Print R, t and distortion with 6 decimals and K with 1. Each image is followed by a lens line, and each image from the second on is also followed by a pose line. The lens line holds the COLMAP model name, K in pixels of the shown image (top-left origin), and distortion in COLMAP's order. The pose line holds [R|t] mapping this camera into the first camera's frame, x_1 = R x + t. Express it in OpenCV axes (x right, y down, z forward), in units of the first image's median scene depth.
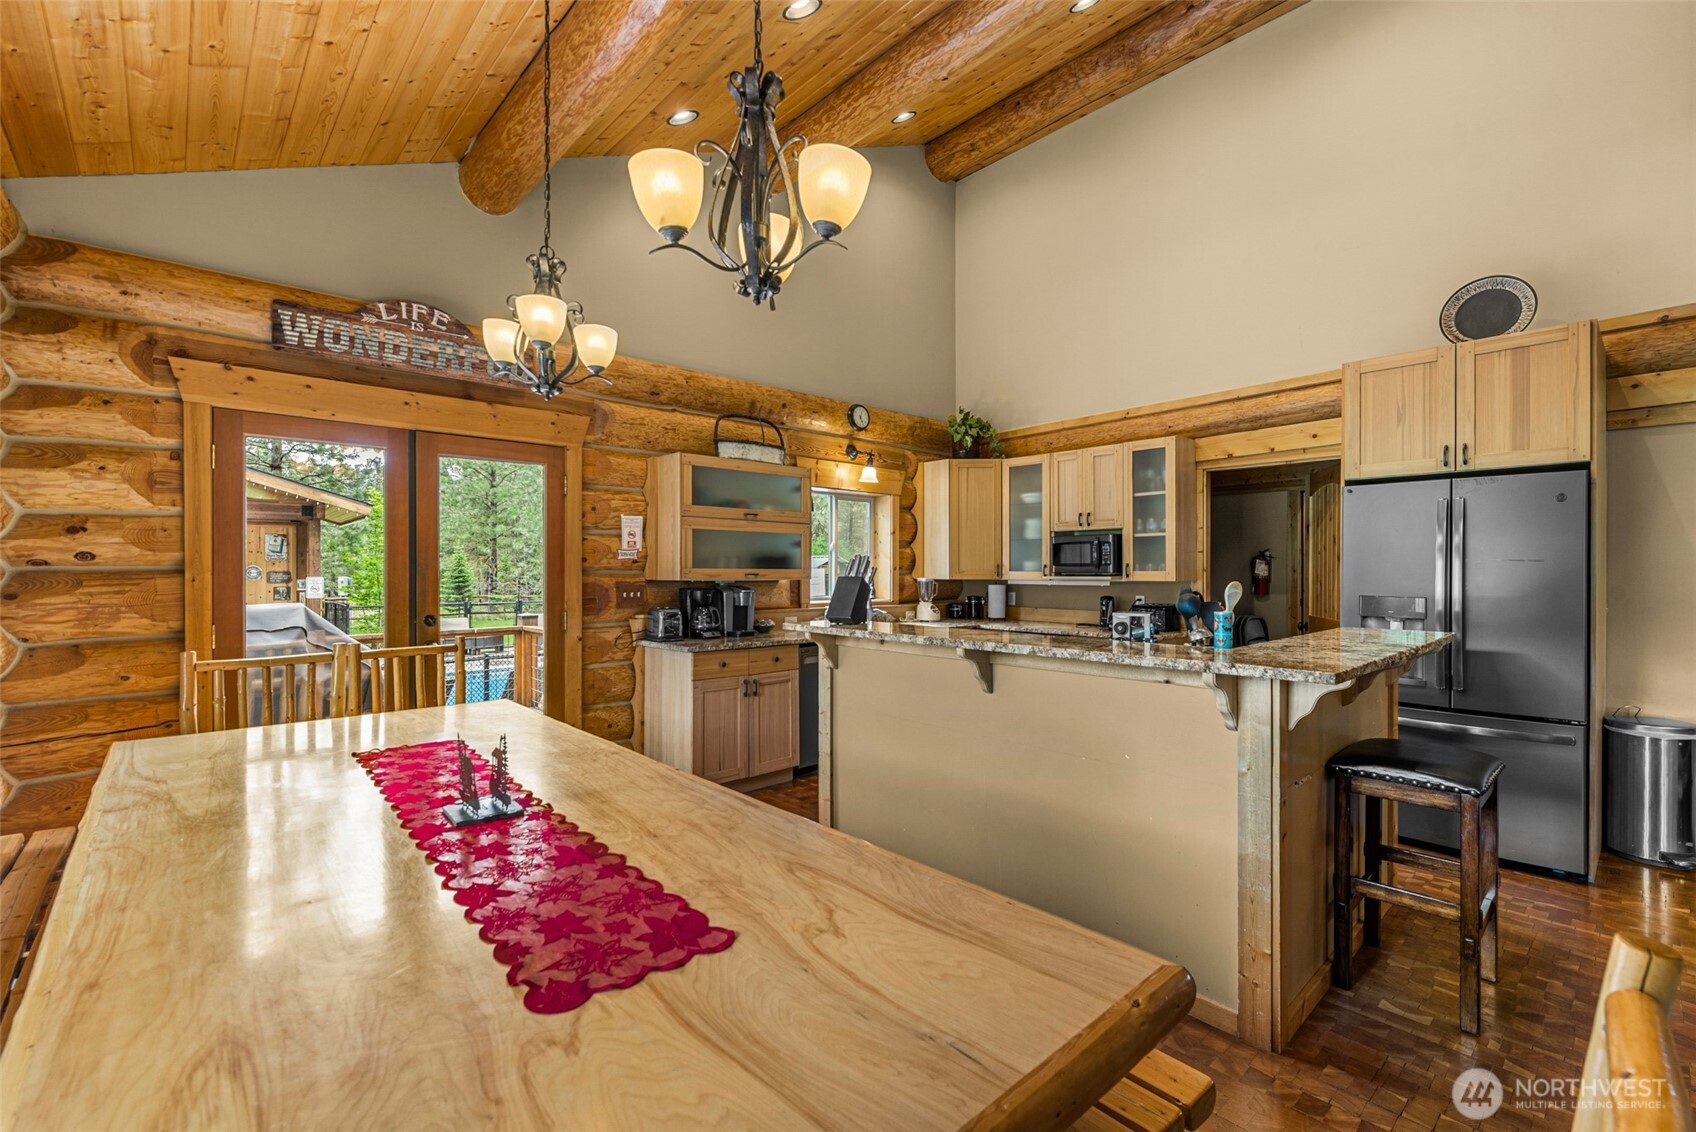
lens RADIAL K [[742.0, 0, 870.4], [0, 742.0, 570.0], [0, 0, 1]] dist [0.008208, -0.000113]
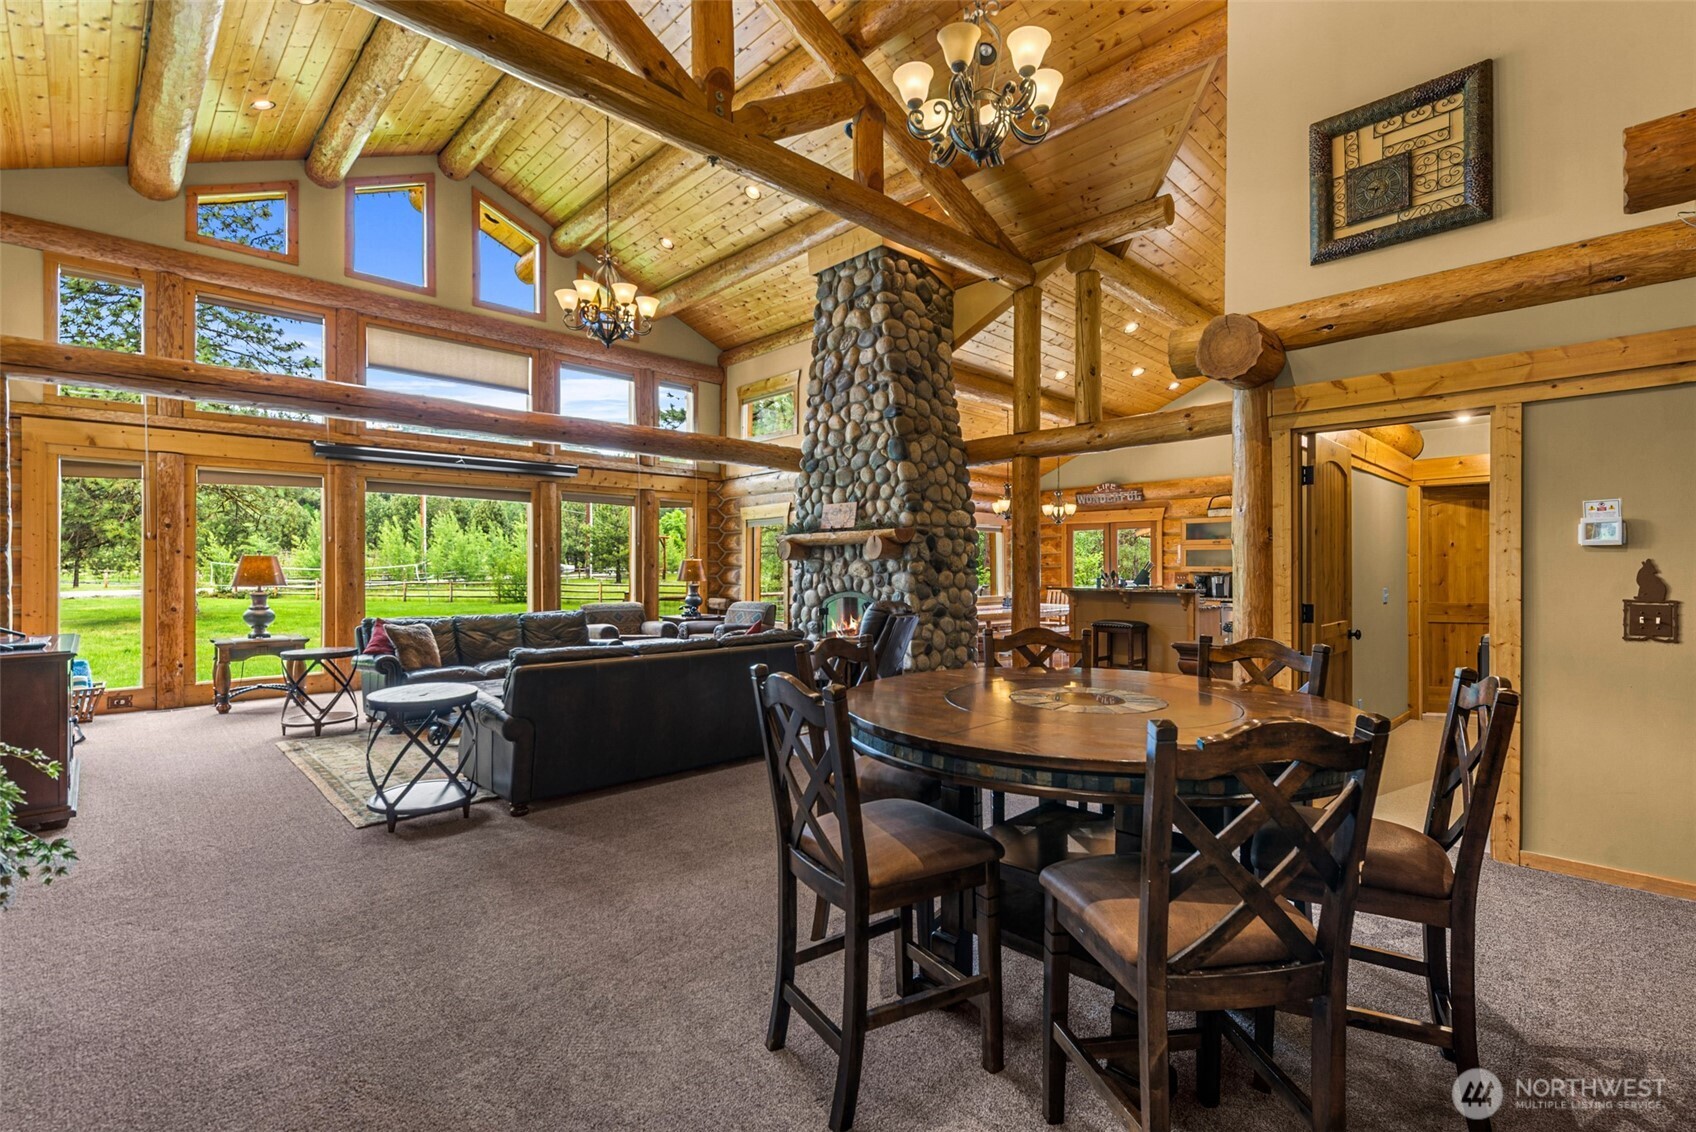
lens RADIAL K [[772.2, 0, 865.2], [0, 772.2, 569.8], [0, 0, 1]] dist [0.003181, -0.000407]
pose [[0.027687, 0.002375, -0.999614, 2.125408], [-0.003801, 0.999990, 0.002271, 0.006206], [0.999609, 0.003737, 0.027696, -0.098309]]
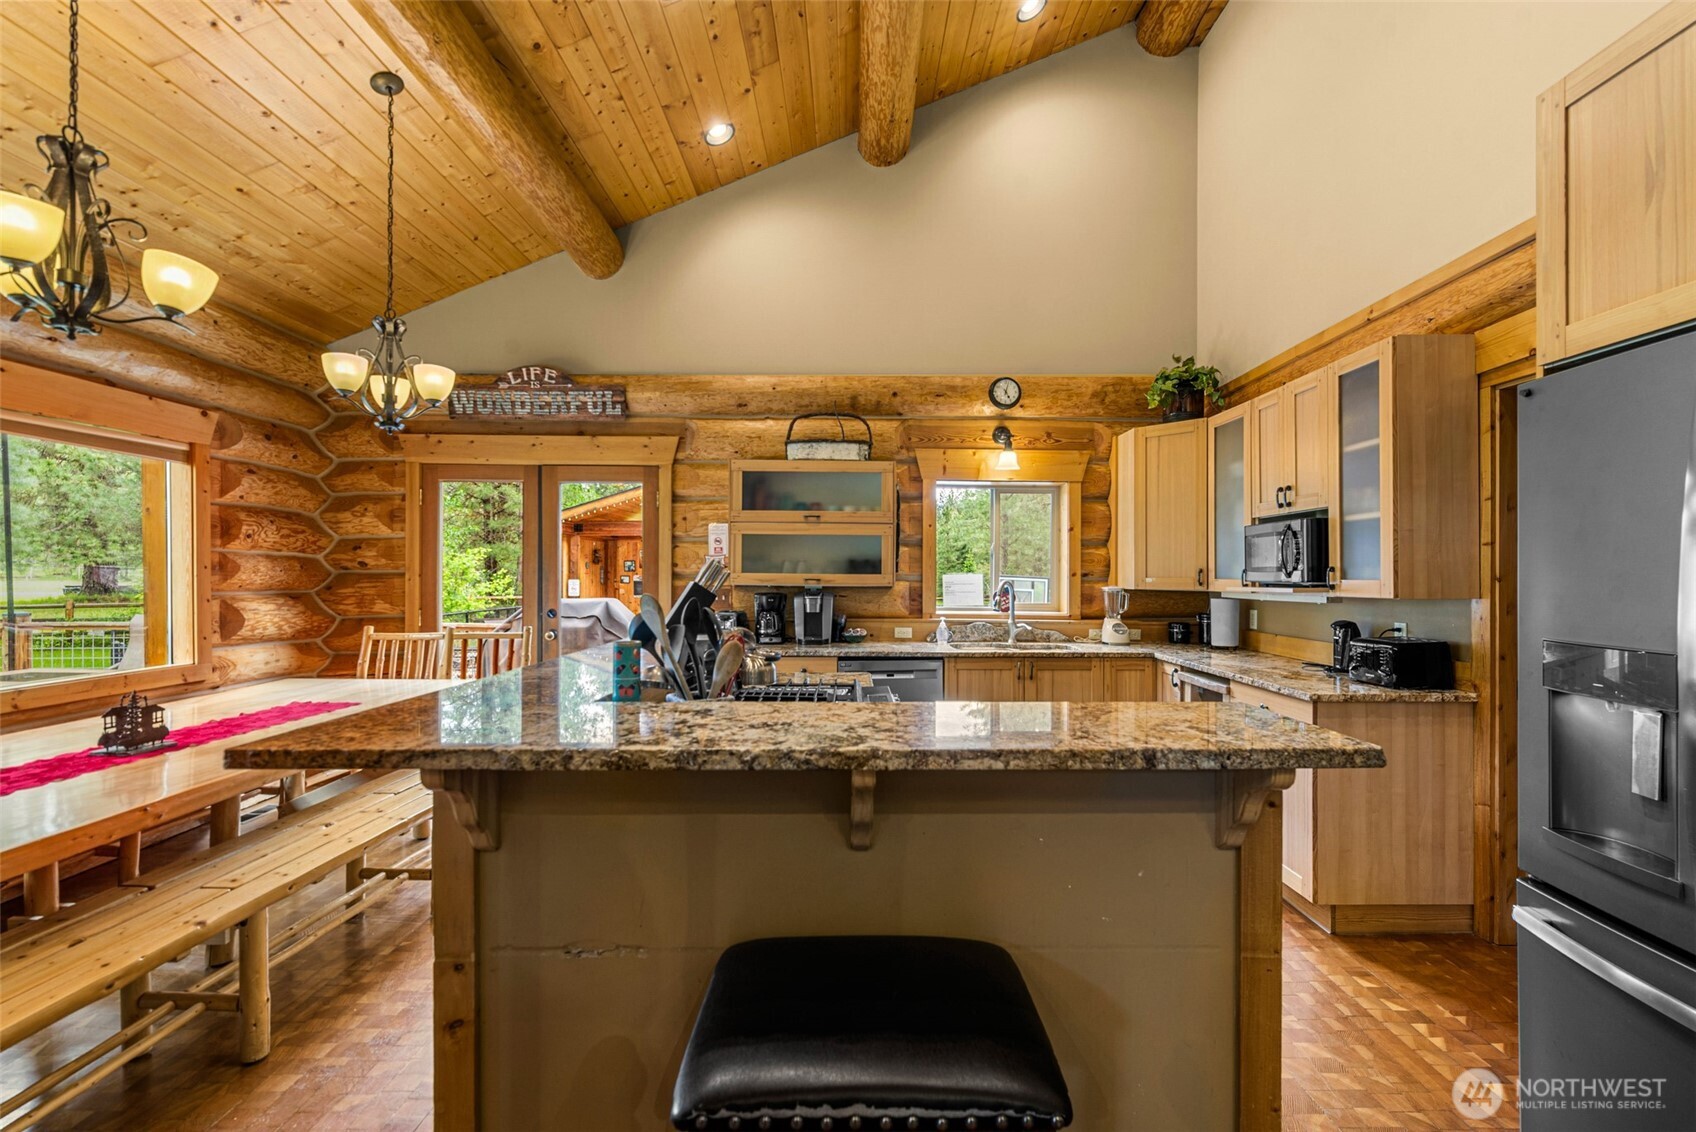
lens RADIAL K [[742.0, 0, 870.4], [0, 742.0, 570.0], [0, 0, 1]] dist [0.008208, -0.000113]
pose [[0.734593, -0.000055, -0.678508, 0.550116], [-0.005103, 0.999971, -0.005605, -0.001714], [0.678489, 0.007580, 0.734571, 0.361048]]
